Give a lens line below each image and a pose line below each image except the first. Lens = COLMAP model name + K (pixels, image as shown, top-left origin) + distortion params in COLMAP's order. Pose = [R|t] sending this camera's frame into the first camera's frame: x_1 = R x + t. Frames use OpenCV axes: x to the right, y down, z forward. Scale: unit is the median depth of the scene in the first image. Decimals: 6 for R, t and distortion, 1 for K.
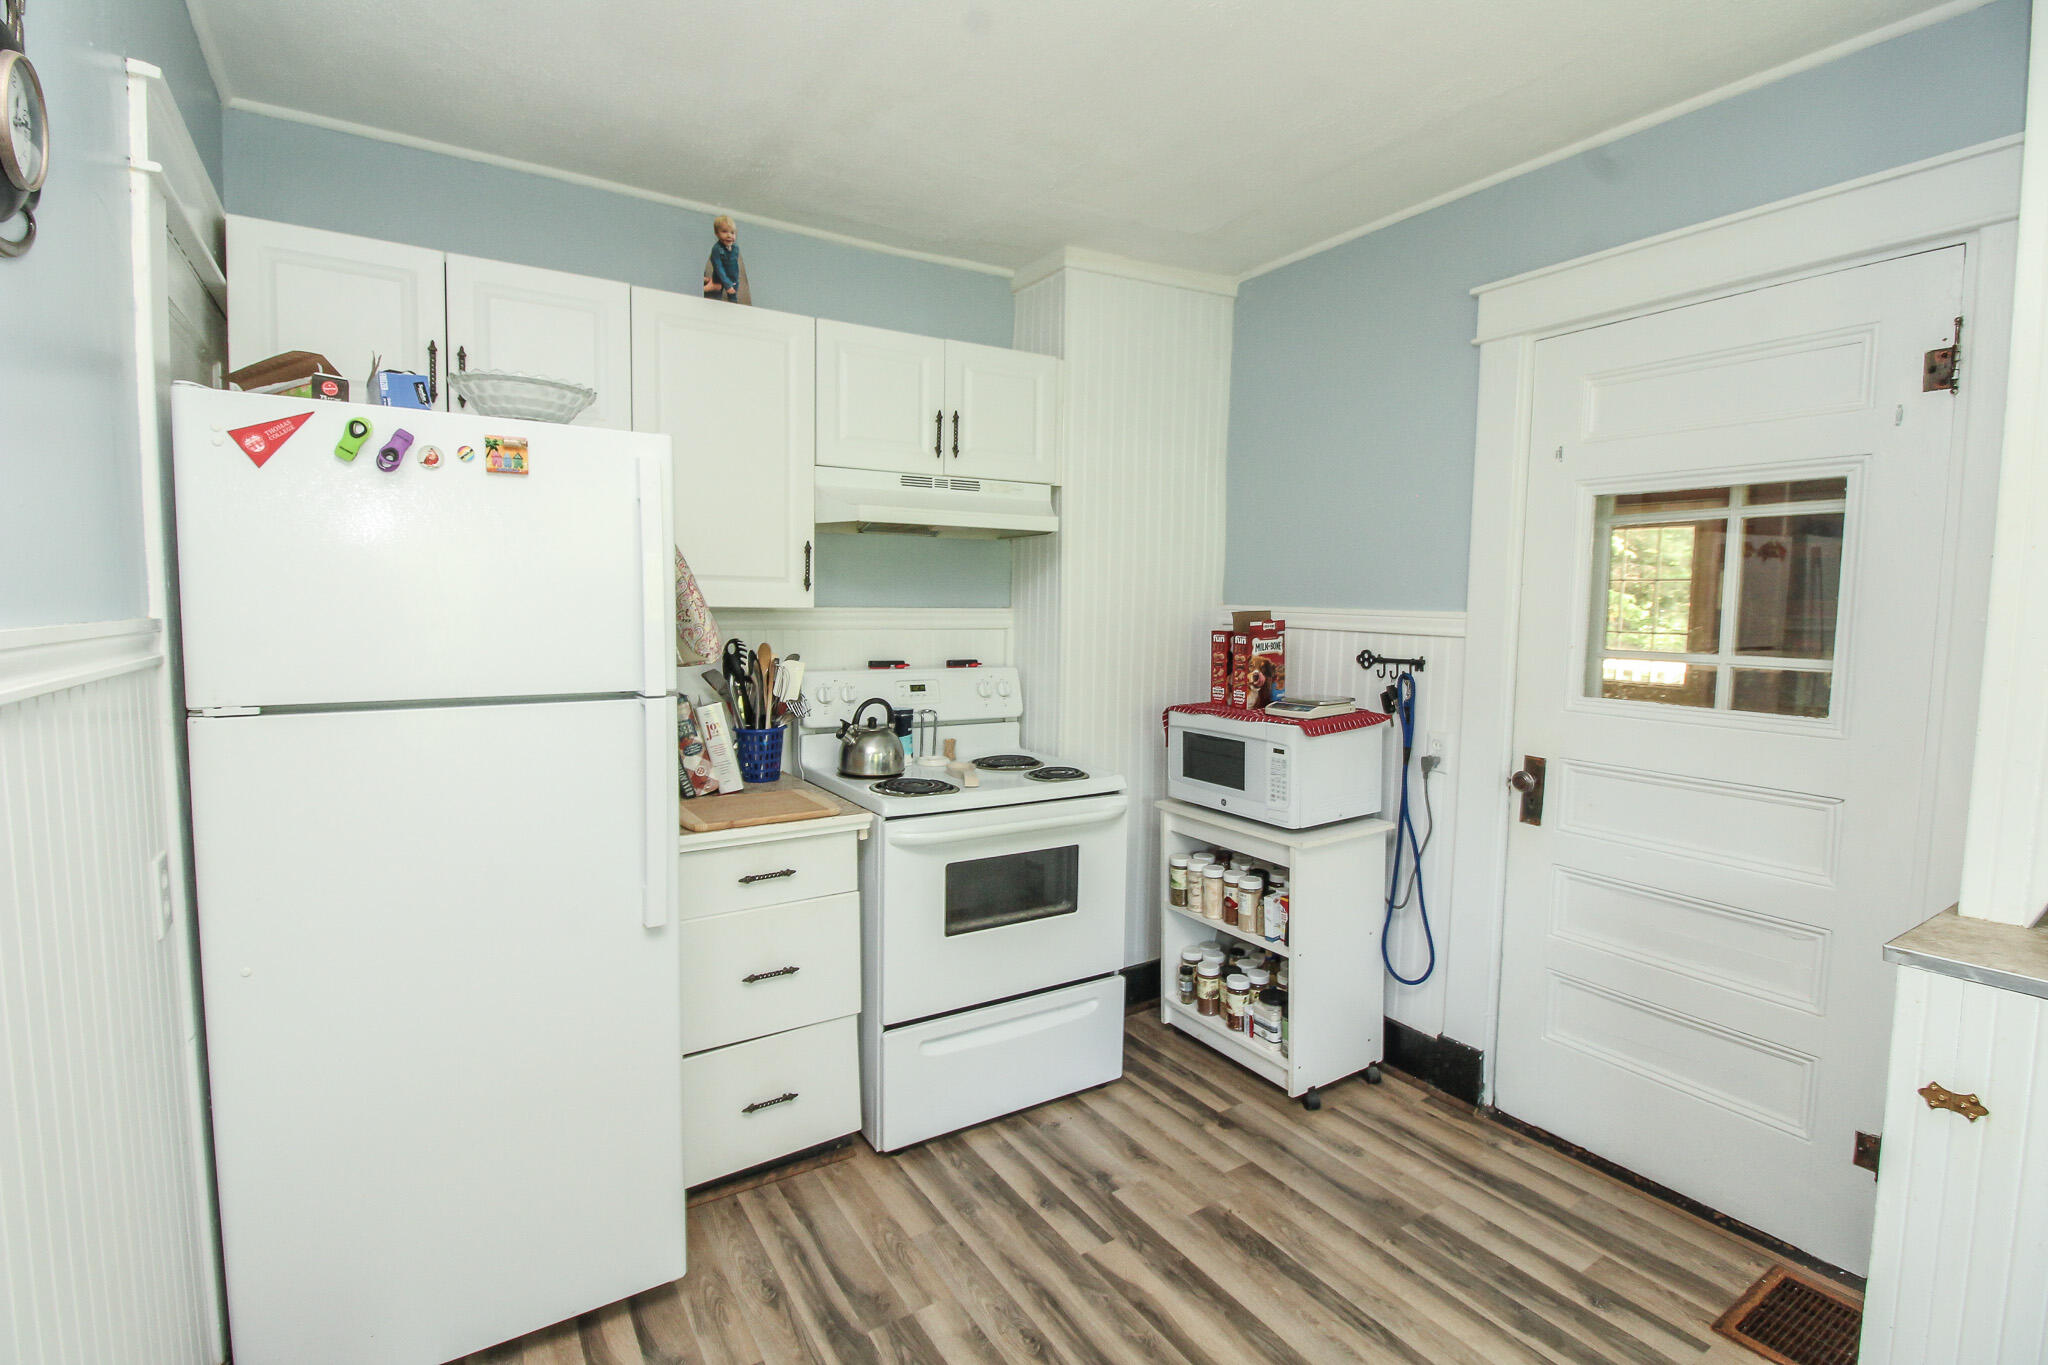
lens RADIAL K [[943.2, 0, 997.9], [0, 943.2, 678.9], [0, 0, 1]] dist [-0.003323, -0.010971]
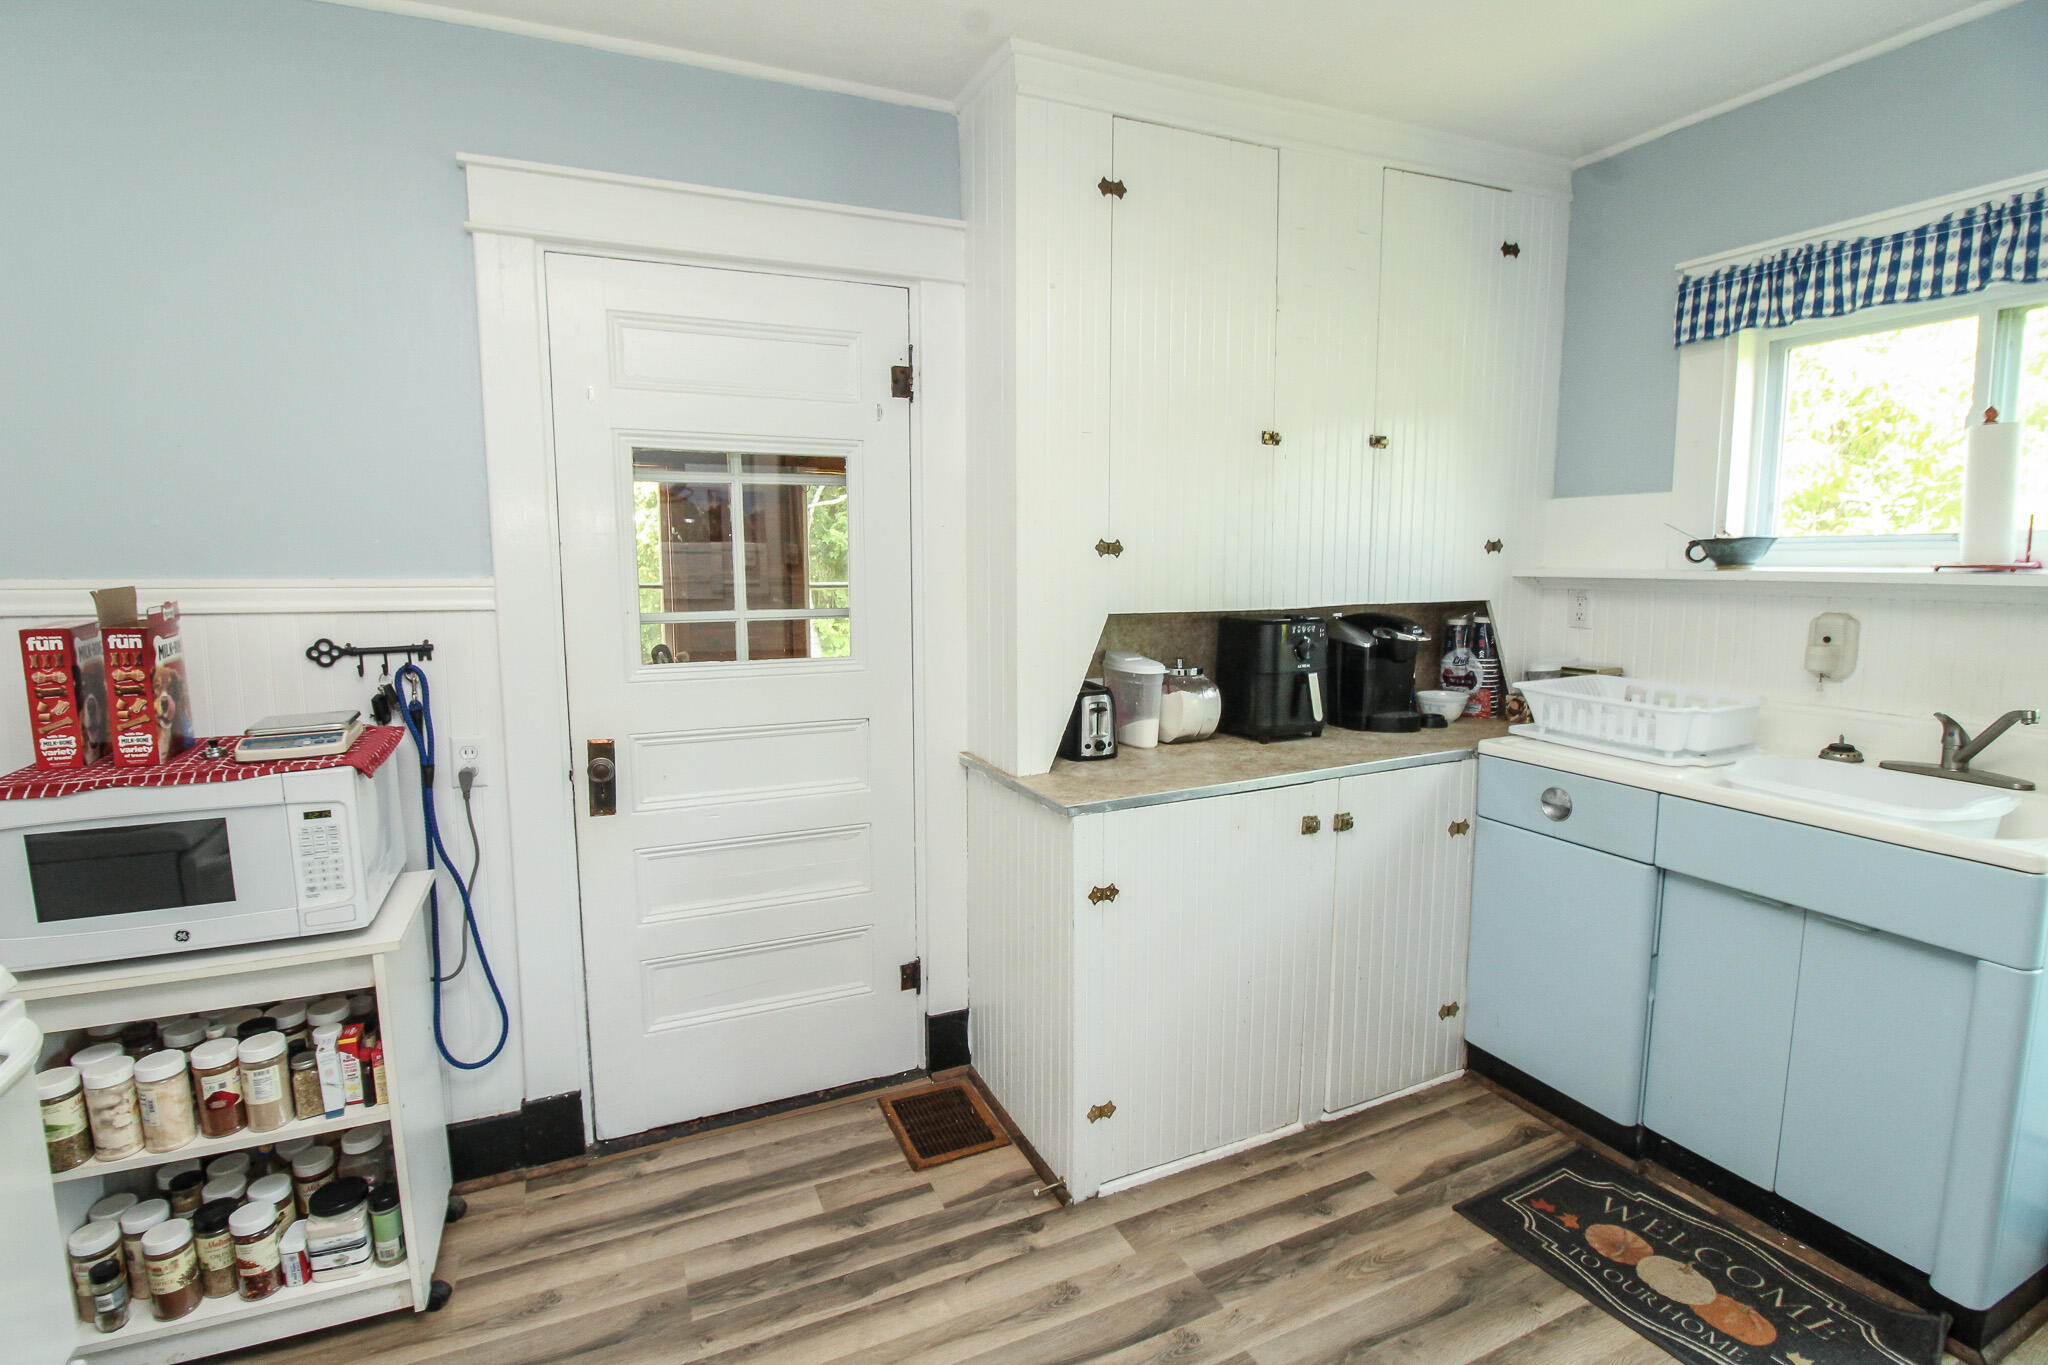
lens RADIAL K [[943.2, 0, 996.2], [0, 943.2, 678.9], [0, 0, 1]] dist [-0.003323, -0.010971]
pose [[0.139537, -0.130852, 0.981533, -0.242931], [0.089996, 0.988804, 0.119027, -0.046298], [-0.986119, 0.071725, 0.149751, 0.504177]]
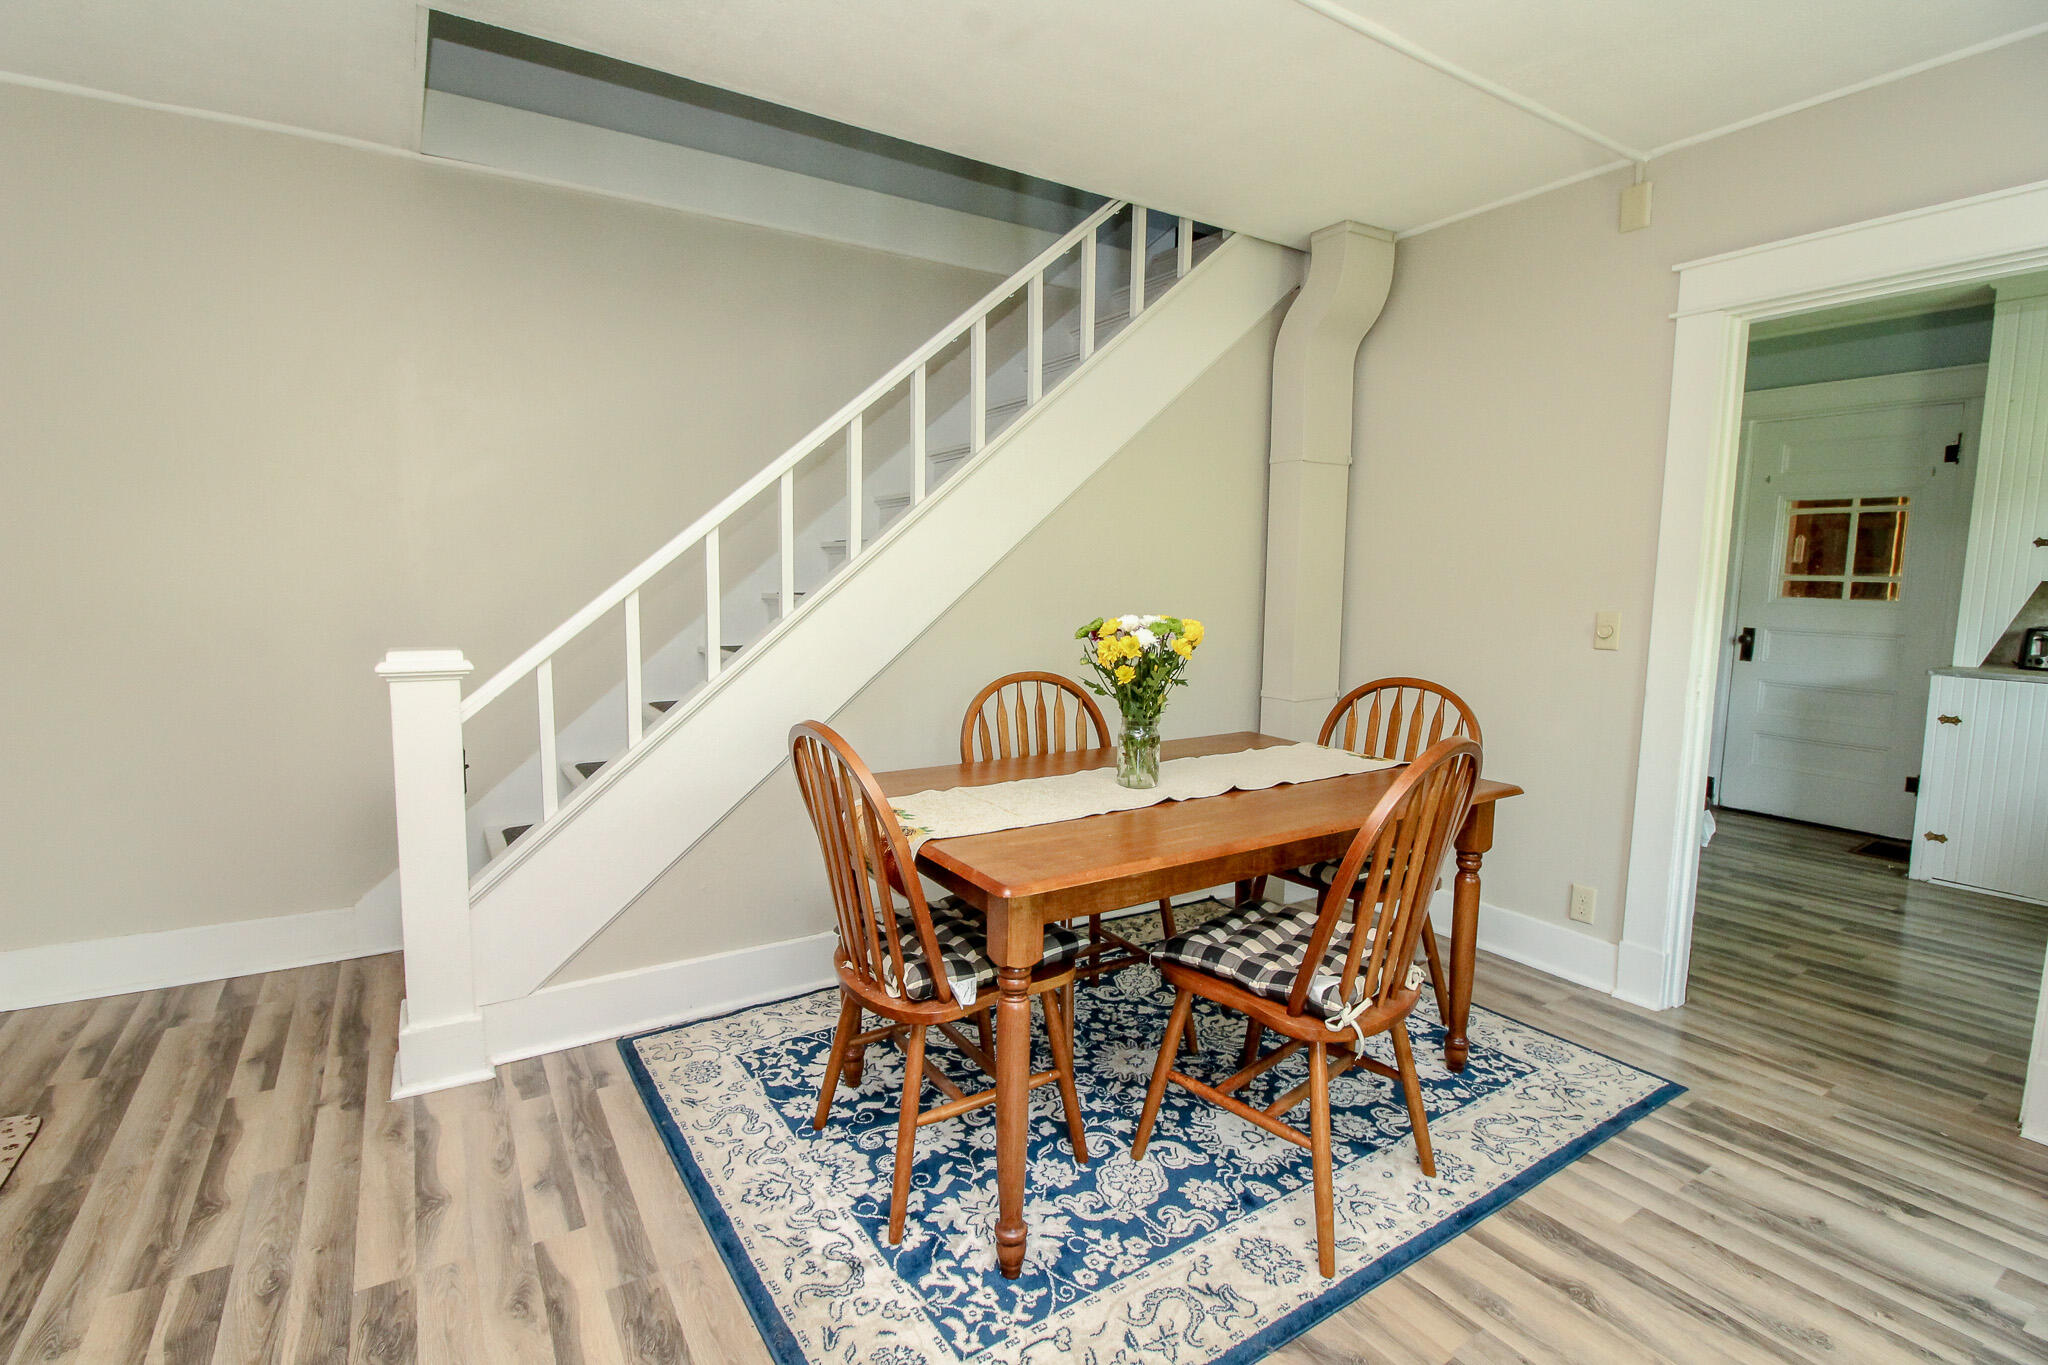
lens RADIAL K [[943.2, 0, 997.9], [0, 943.2, 677.3], [0, 0, 1]] dist [-0.003323, -0.010971]
pose [[0.999995, 0.002698, -0.001903, -1.076444], [-0.002634, 0.999456, 0.032866, 0.129992], [0.001991, -0.032861, 0.999458, -1.059659]]
